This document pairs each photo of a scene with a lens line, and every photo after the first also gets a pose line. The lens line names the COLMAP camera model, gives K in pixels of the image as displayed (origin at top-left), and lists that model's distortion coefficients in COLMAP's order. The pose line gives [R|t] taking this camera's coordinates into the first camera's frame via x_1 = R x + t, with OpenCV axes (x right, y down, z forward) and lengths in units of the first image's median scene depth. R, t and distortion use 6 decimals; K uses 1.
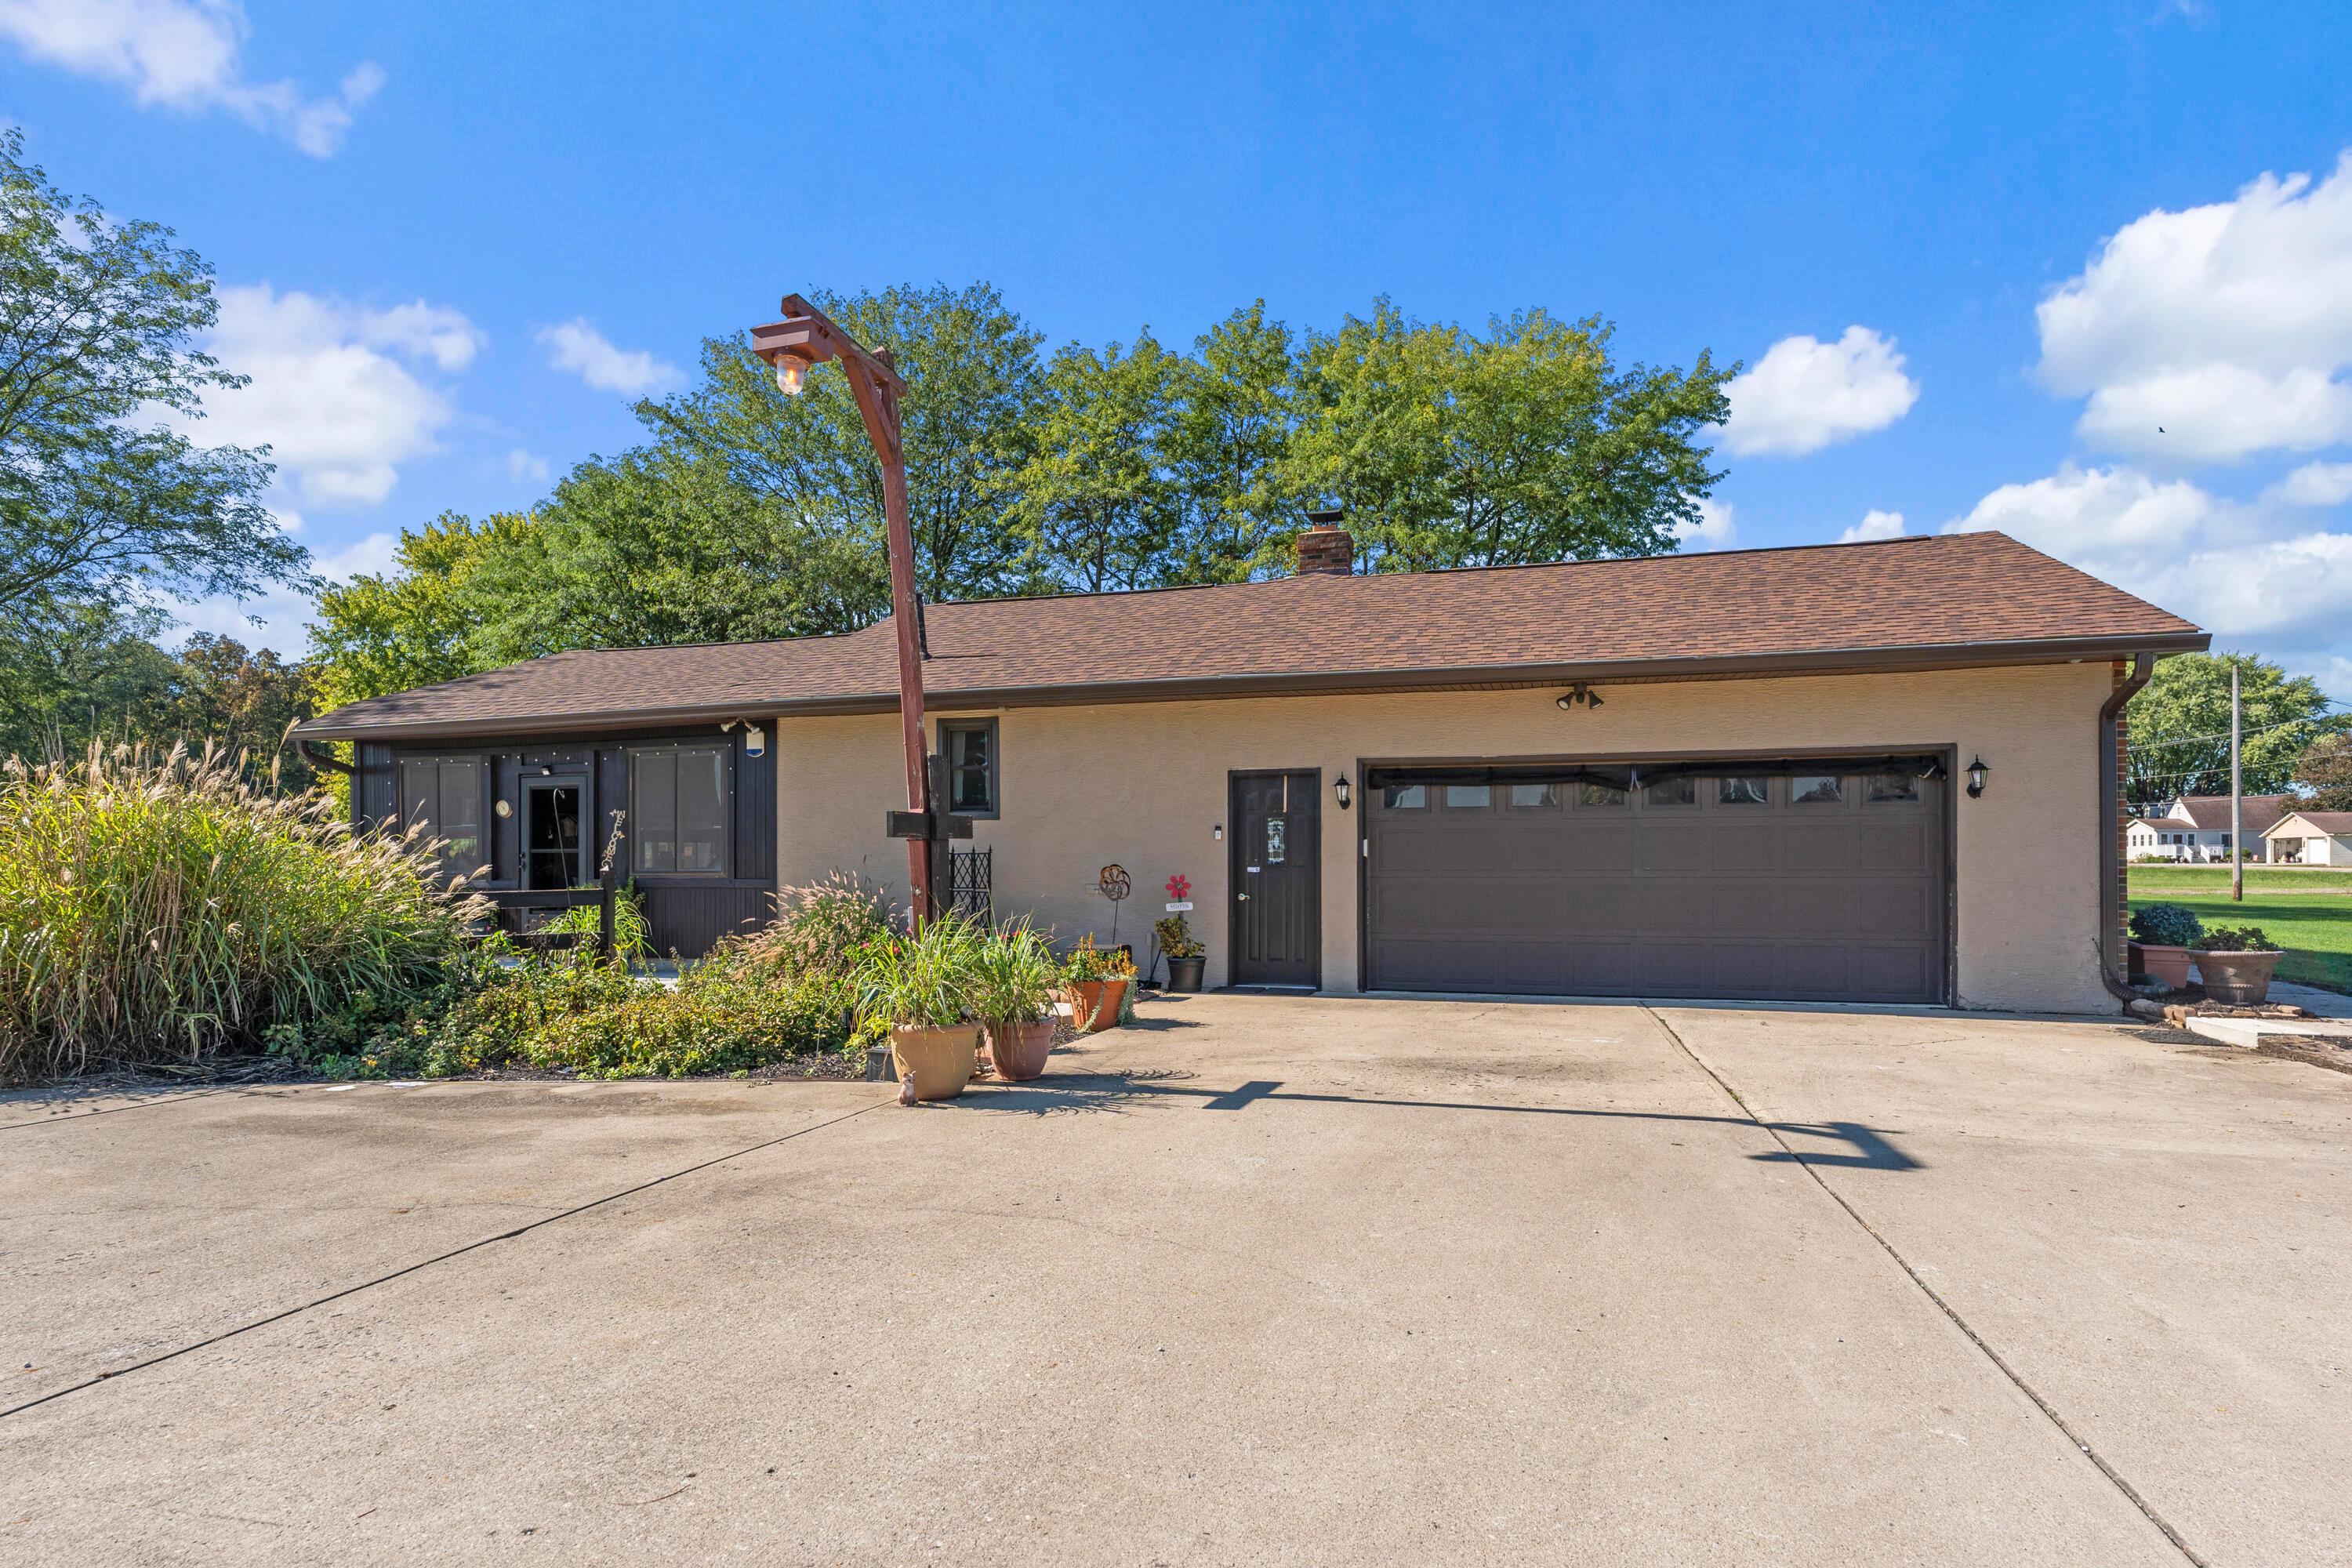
lens RADIAL K [[1283.3, 0, 1172.7], [0, 1283.3, 843.1], [0, 0, 1]] dist [-0.002492, -0.001343]
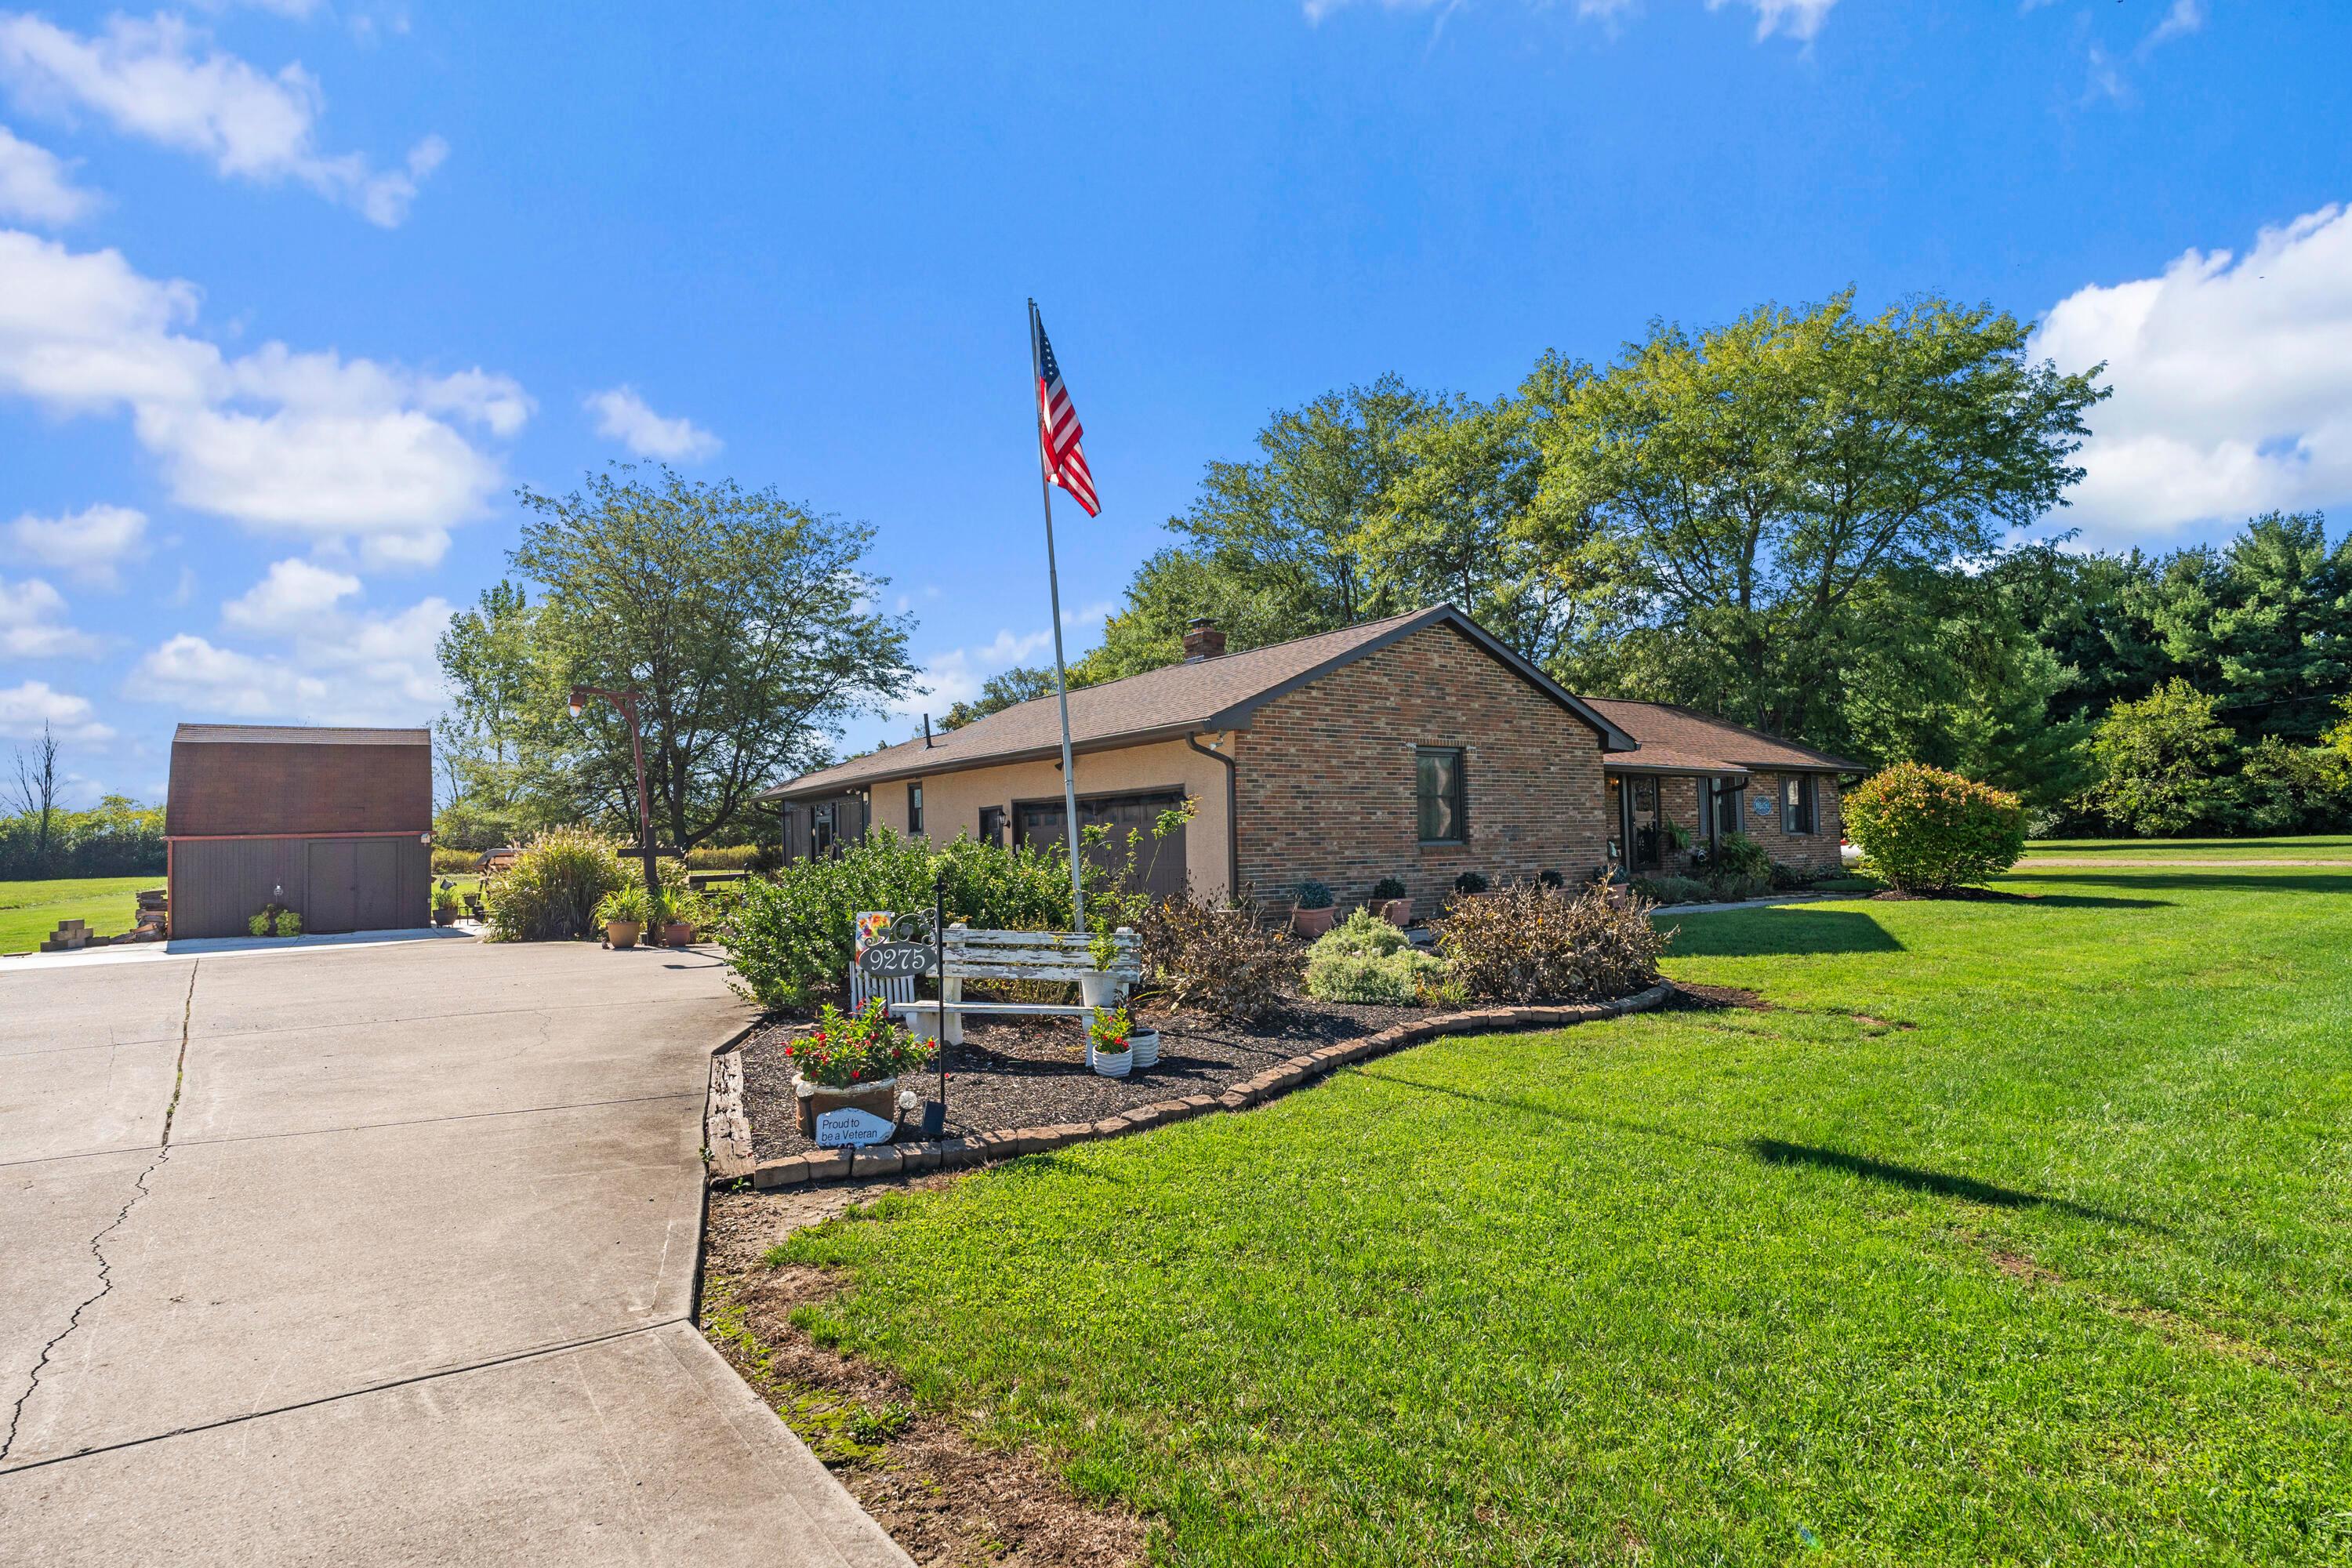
lens RADIAL K [[1268.7, 0, 1176.0], [0, 1268.7, 784.0], [0, 0, 1]] dist [0.001292, -0.000121]
pose [[0.784532, -0.045590, -0.618410, 1.175243], [0.030007, 0.998916, -0.035574, -0.014614], [0.619361, 0.009352, 0.785050, -0.218114]]
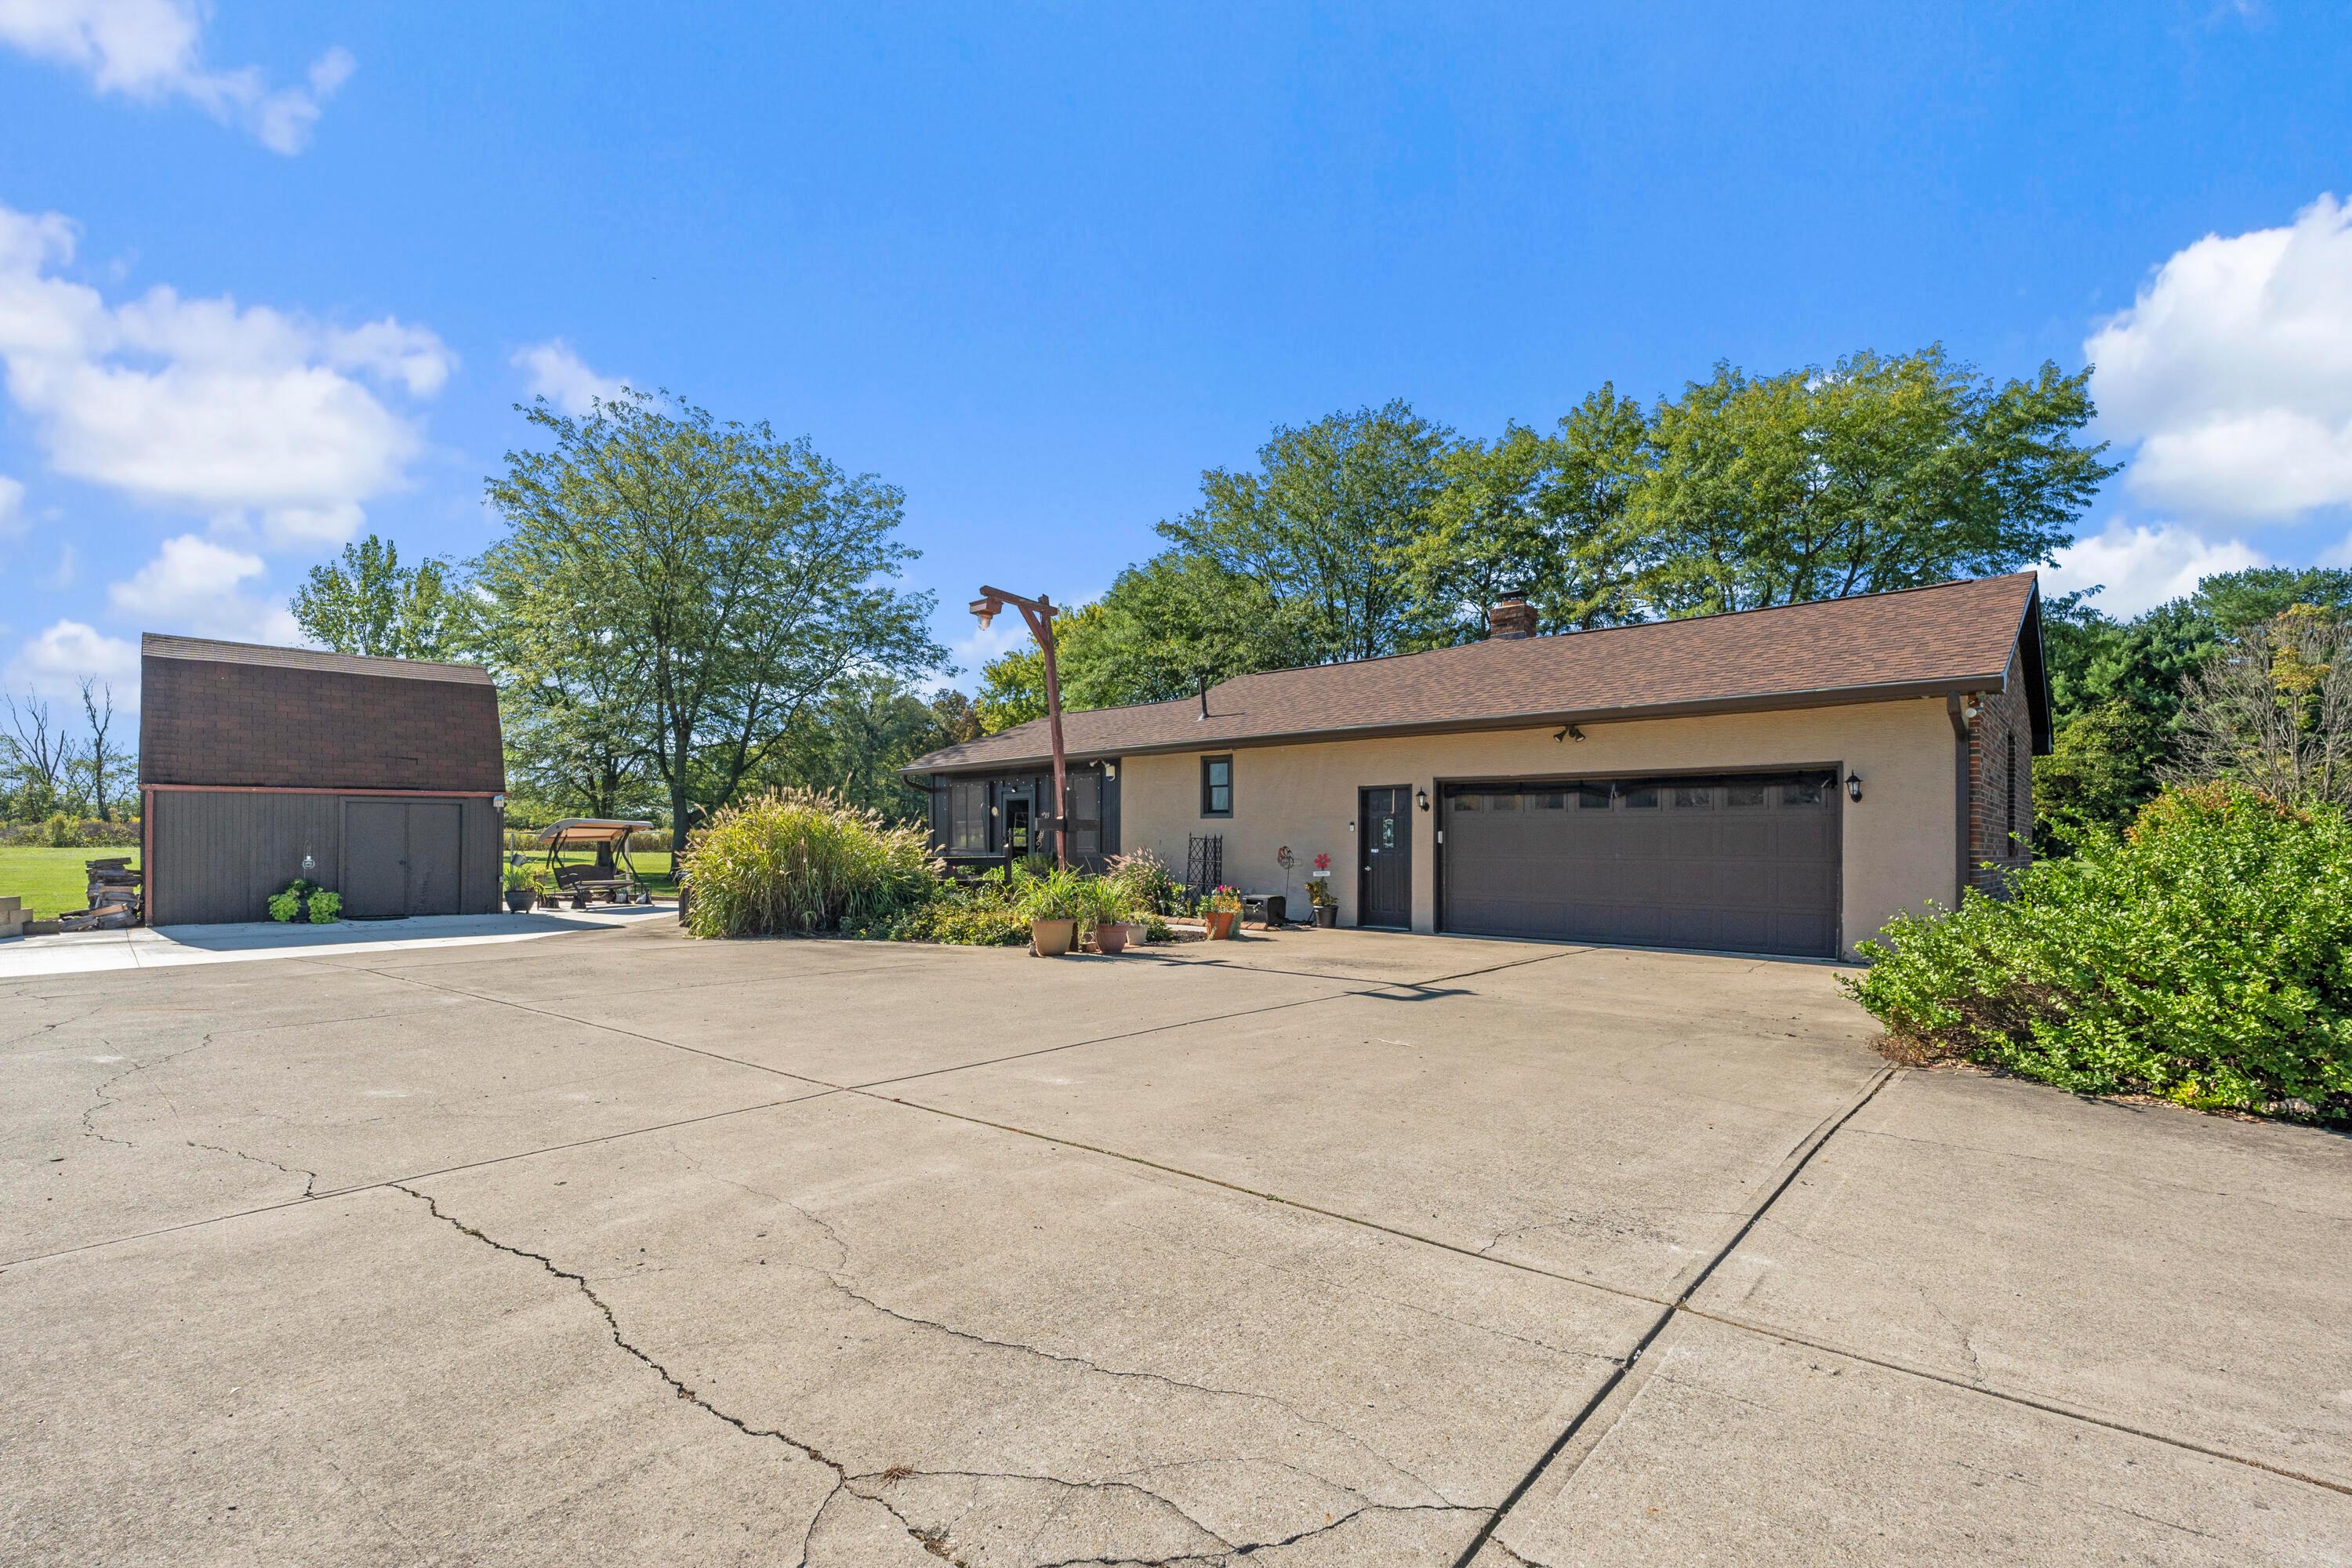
lens RADIAL K [[1073.8, 0, 1172.2], [0, 1073.8, 838.9], [0, 0, 1]] dist [-0.001329, 0.000317]
pose [[0.900146, 0.006927, -0.435533, 0.341209], [-0.002866, 0.999946, 0.009980, -0.004757], [0.435579, -0.007735, 0.900117, -0.224209]]
